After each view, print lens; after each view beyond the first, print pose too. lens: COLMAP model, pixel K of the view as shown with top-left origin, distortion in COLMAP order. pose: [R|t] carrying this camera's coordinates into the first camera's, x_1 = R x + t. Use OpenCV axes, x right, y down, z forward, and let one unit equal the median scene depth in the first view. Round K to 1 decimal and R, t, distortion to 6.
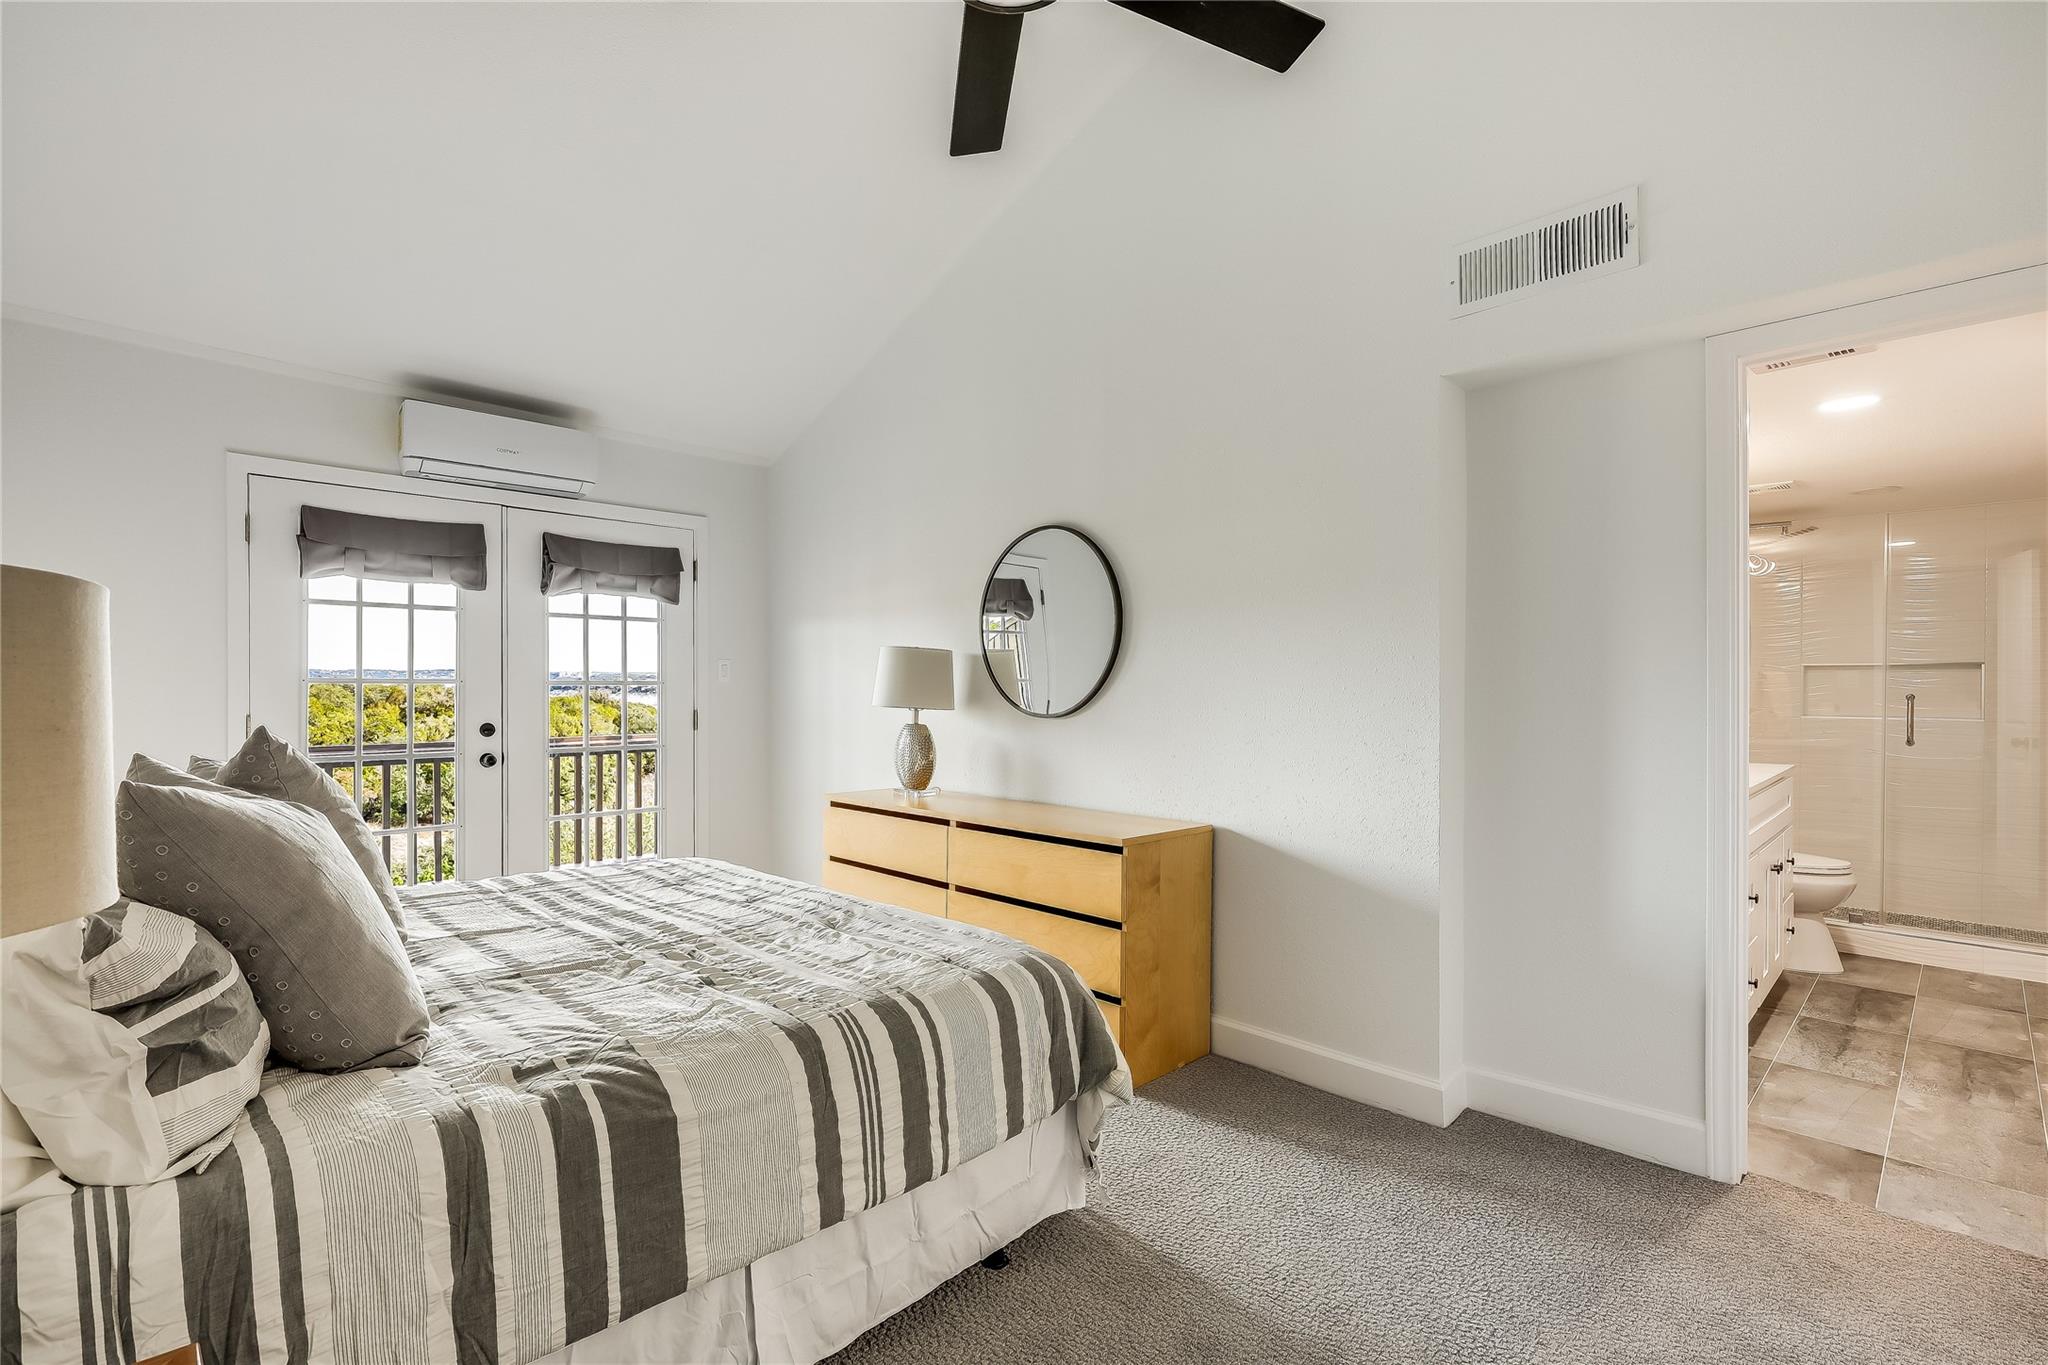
lens RADIAL K [[918.9, 0, 1026.2], [0, 918.9, 706.5], [0, 0, 1]] dist [-0.003954, -0.000246]
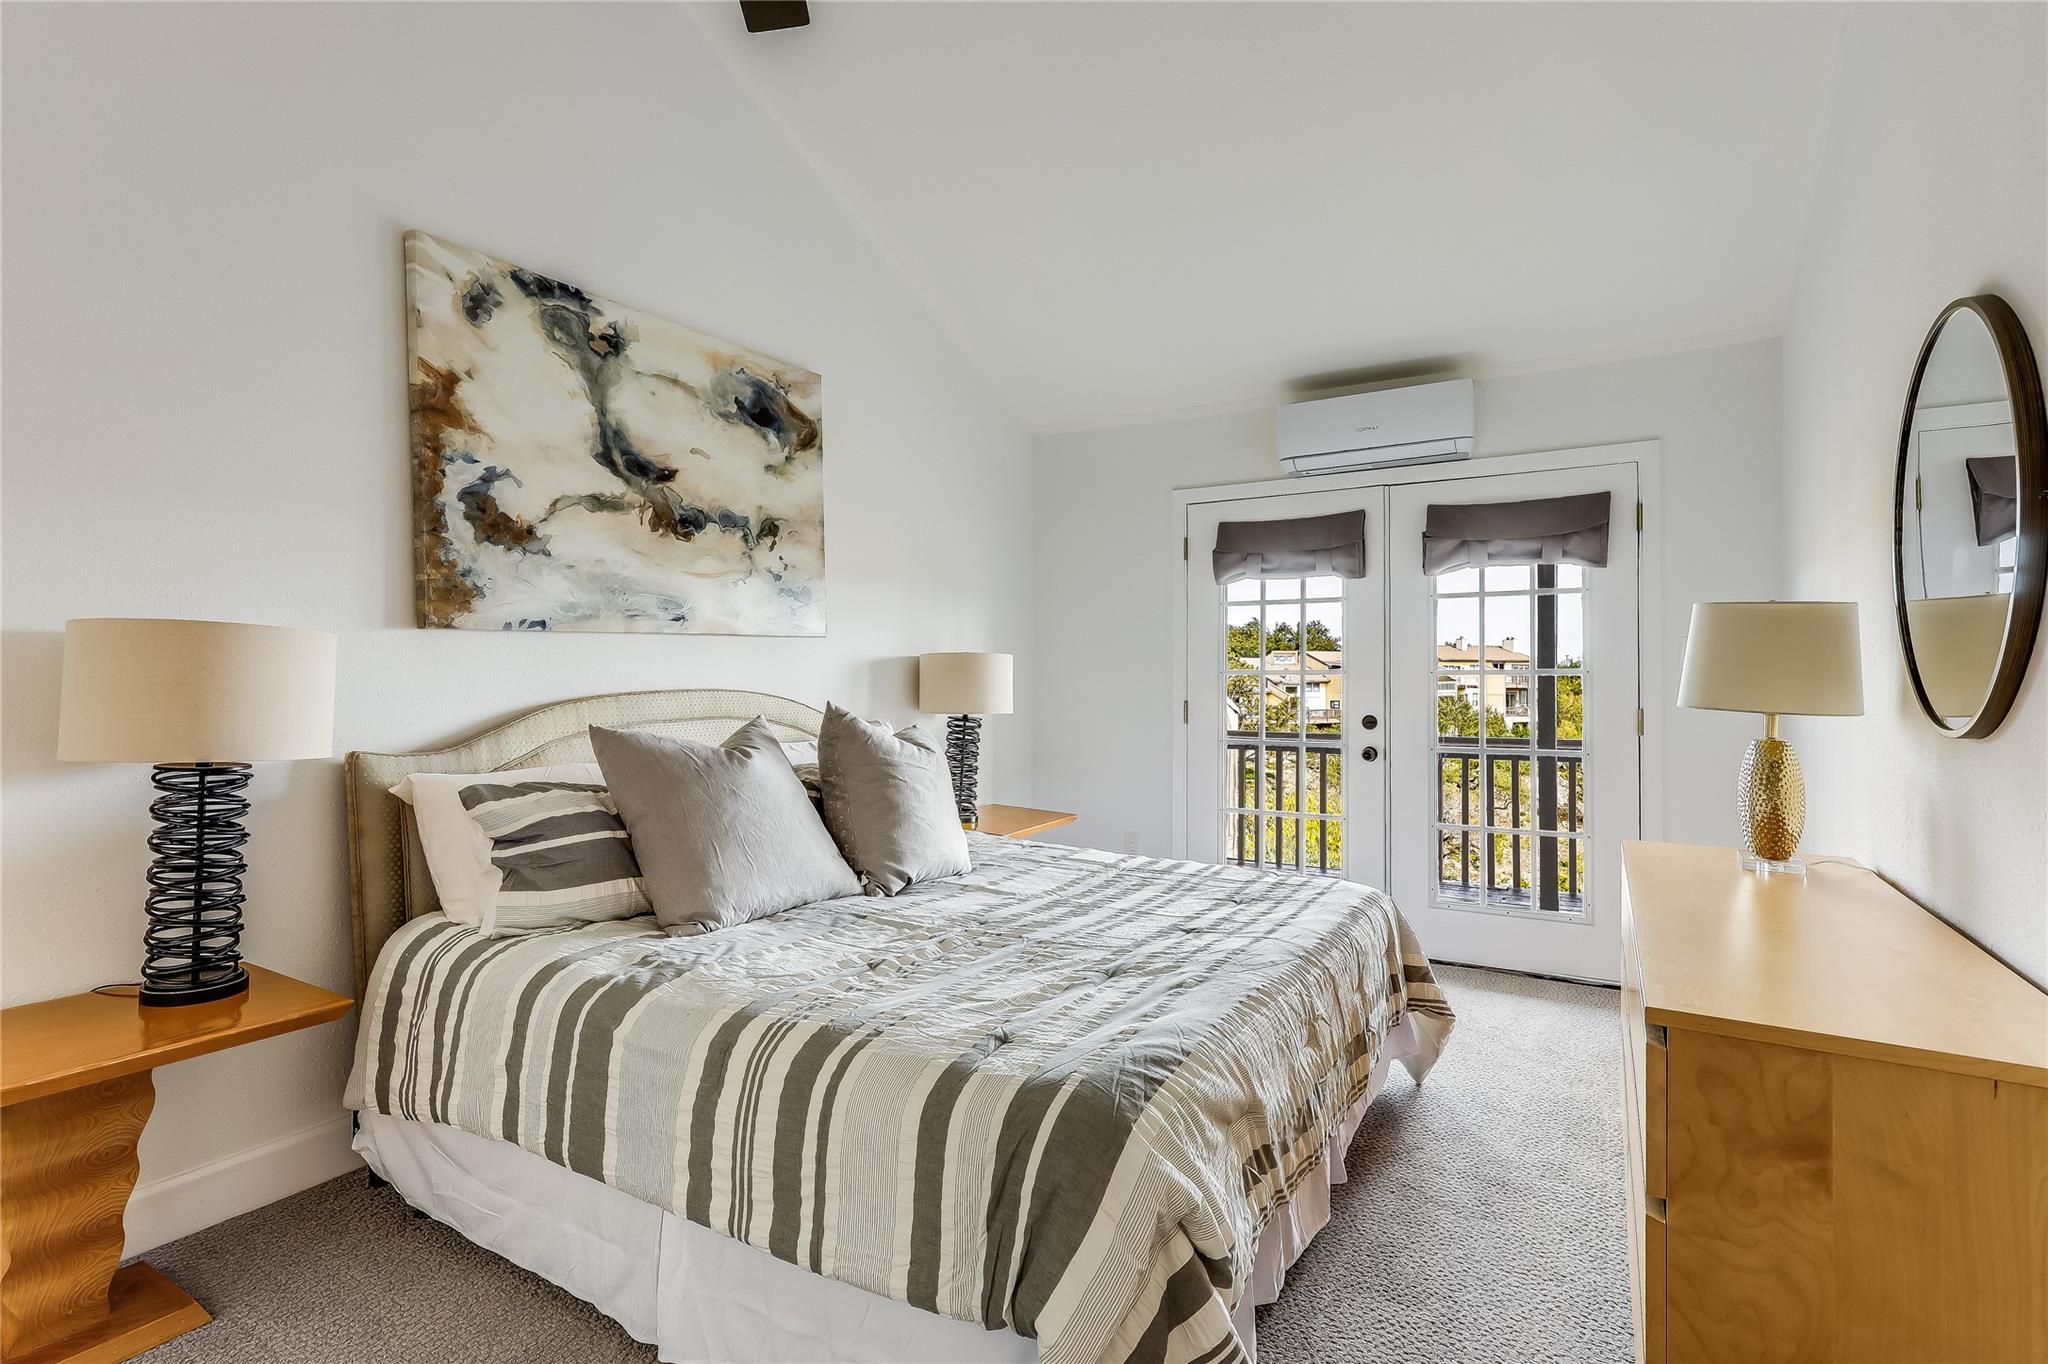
lens RADIAL K [[994.1, 0, 1017.3], [0, 994.1, 680.3], [0, 0, 1]] dist [0.019598, -0.000304]
pose [[0.258407, -0.003028, -0.966031, 0.348246], [-0.019633, 0.999772, -0.008386, -0.002596], [0.965837, 0.021133, 0.258288, 0.402243]]
